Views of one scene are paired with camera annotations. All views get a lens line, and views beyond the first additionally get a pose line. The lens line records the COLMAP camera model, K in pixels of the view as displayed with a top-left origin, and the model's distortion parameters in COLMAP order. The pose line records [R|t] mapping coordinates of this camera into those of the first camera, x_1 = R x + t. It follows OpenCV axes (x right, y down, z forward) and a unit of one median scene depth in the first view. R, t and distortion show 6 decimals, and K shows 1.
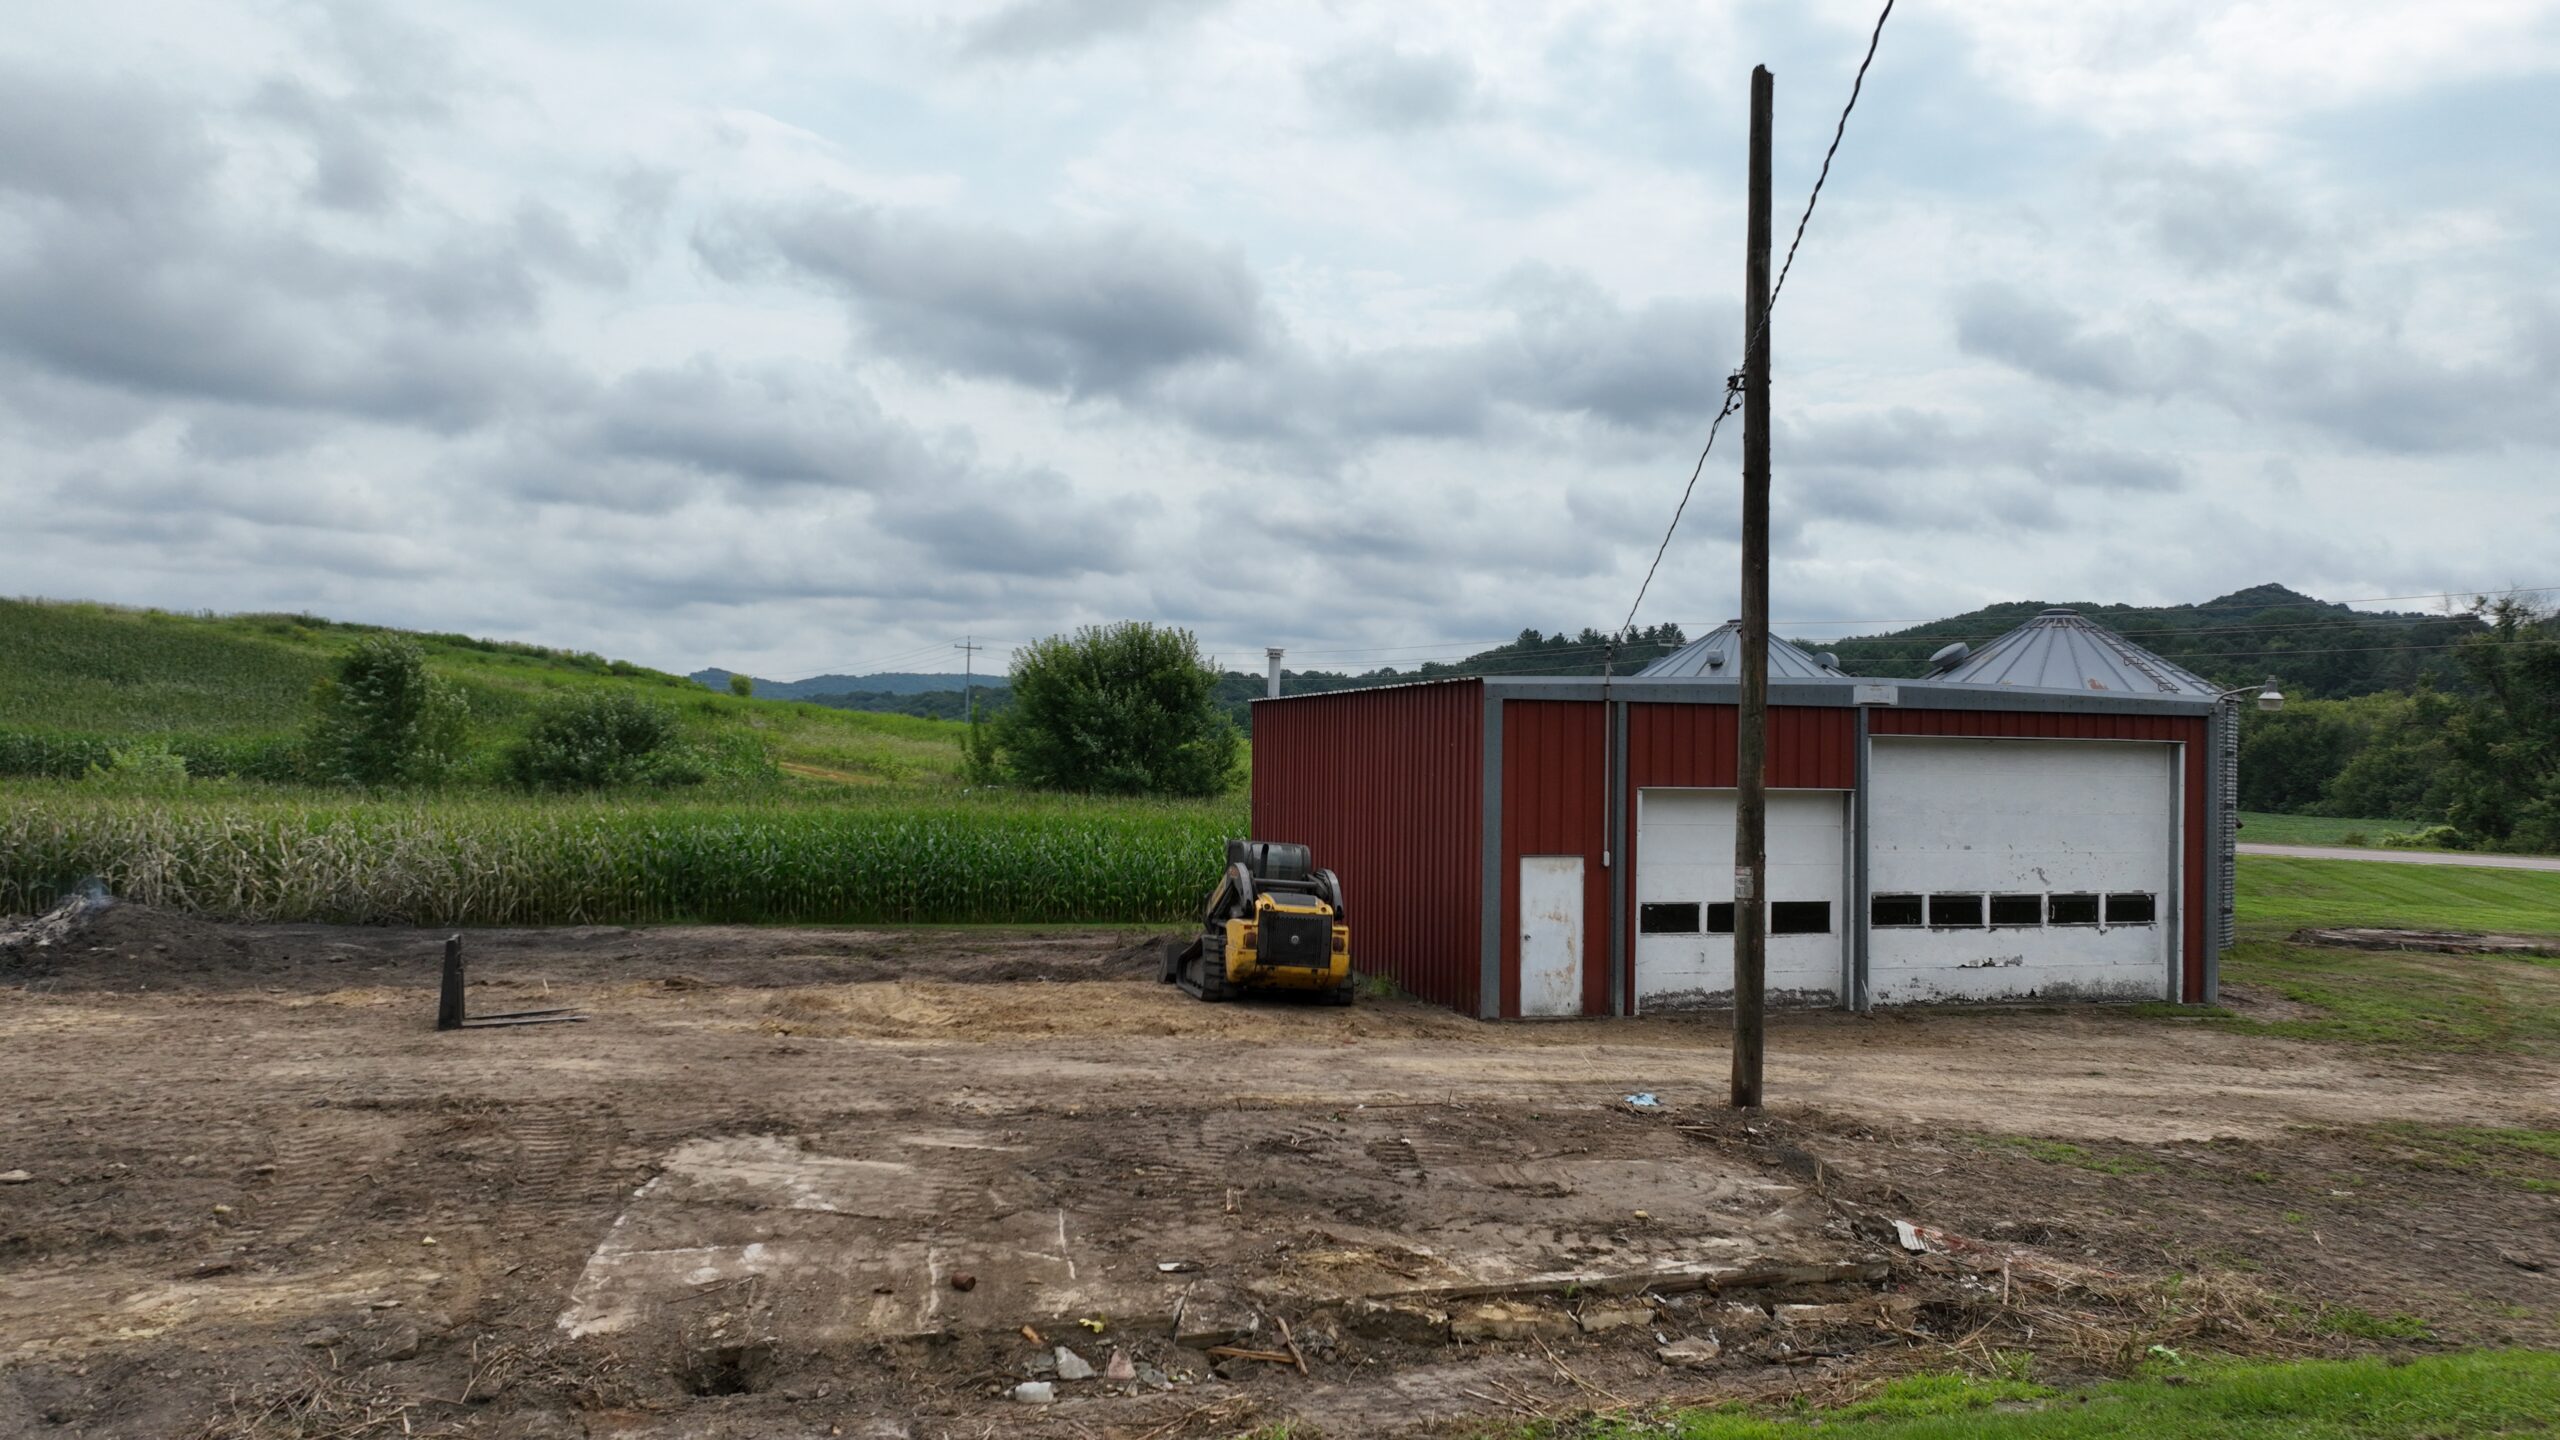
lens RADIAL K [[1795.4, 0, 1270.9], [0, 1795.4, 718.3], [0, 0, 1]] dist [0.005252, 0.008501]
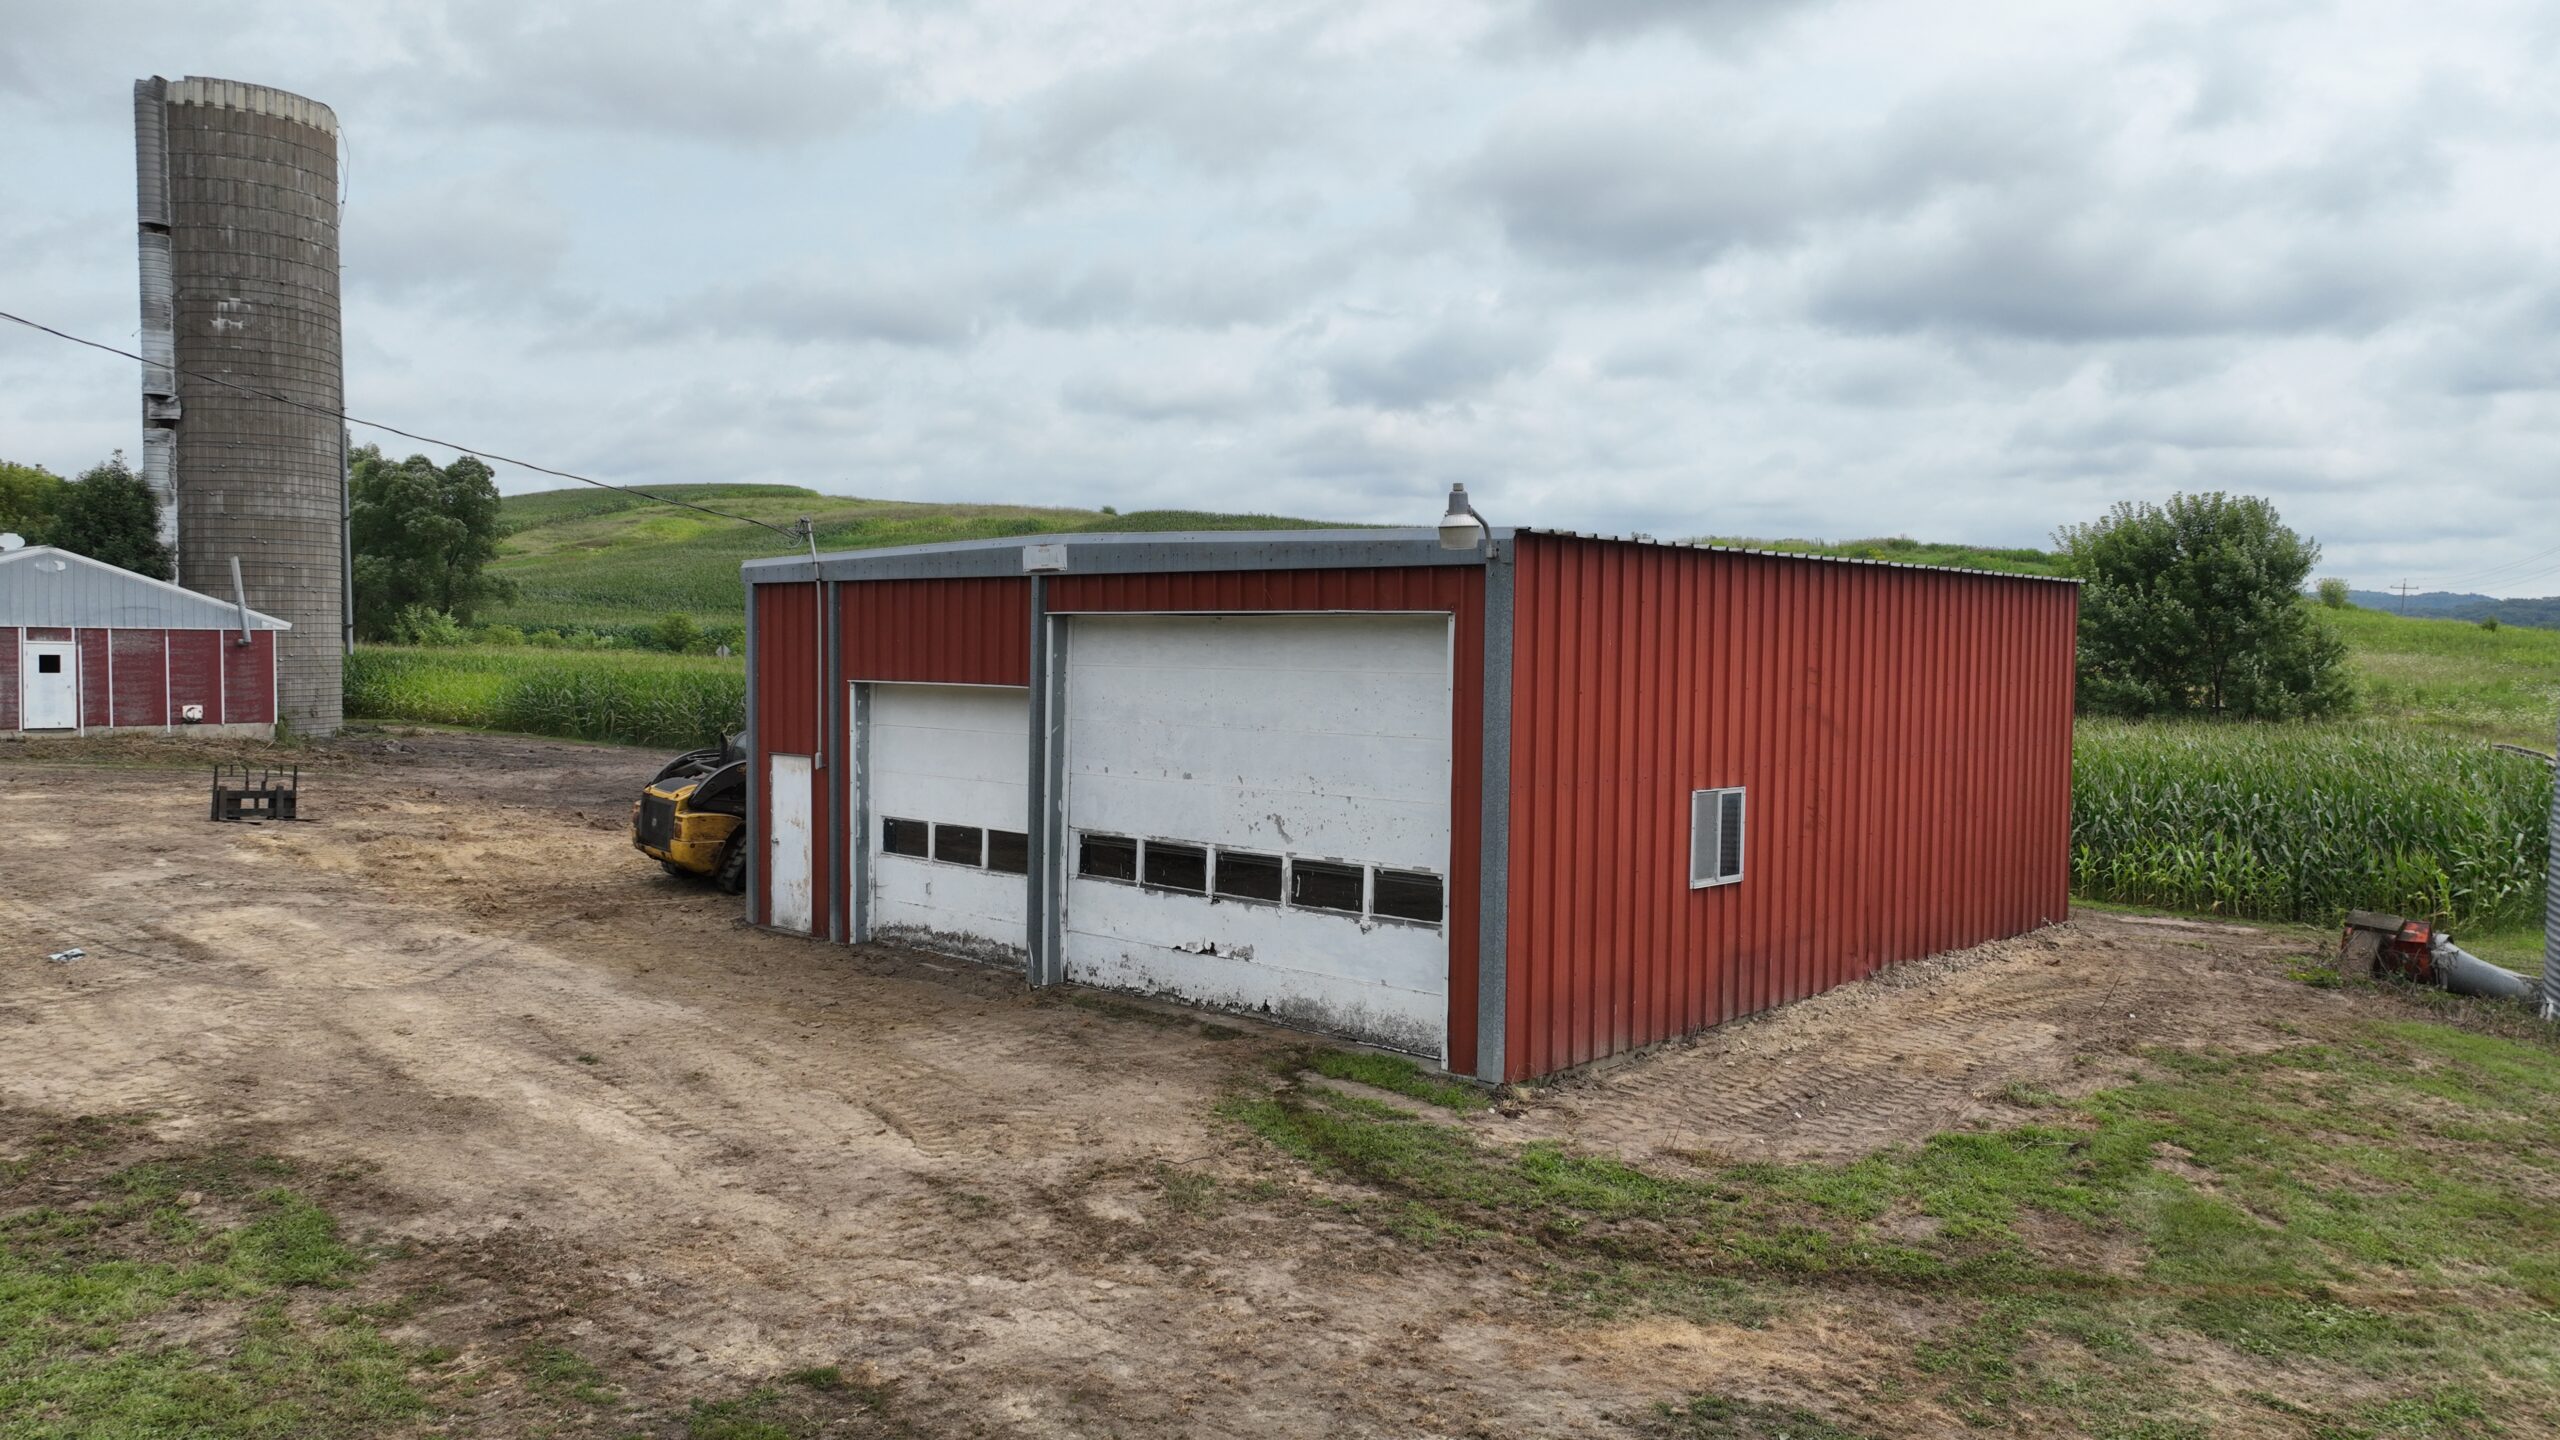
lens RADIAL K [[1795.4, 0, 1270.9], [0, 1795.4, 718.3], [0, 0, 1]] dist [0.005252, 0.008501]
pose [[0.534284, 0.023698, -0.844973, 0.976500], [0.011343, 0.999316, 0.035199, 0.026812], [0.845229, -0.028391, 0.533650, 0.666892]]
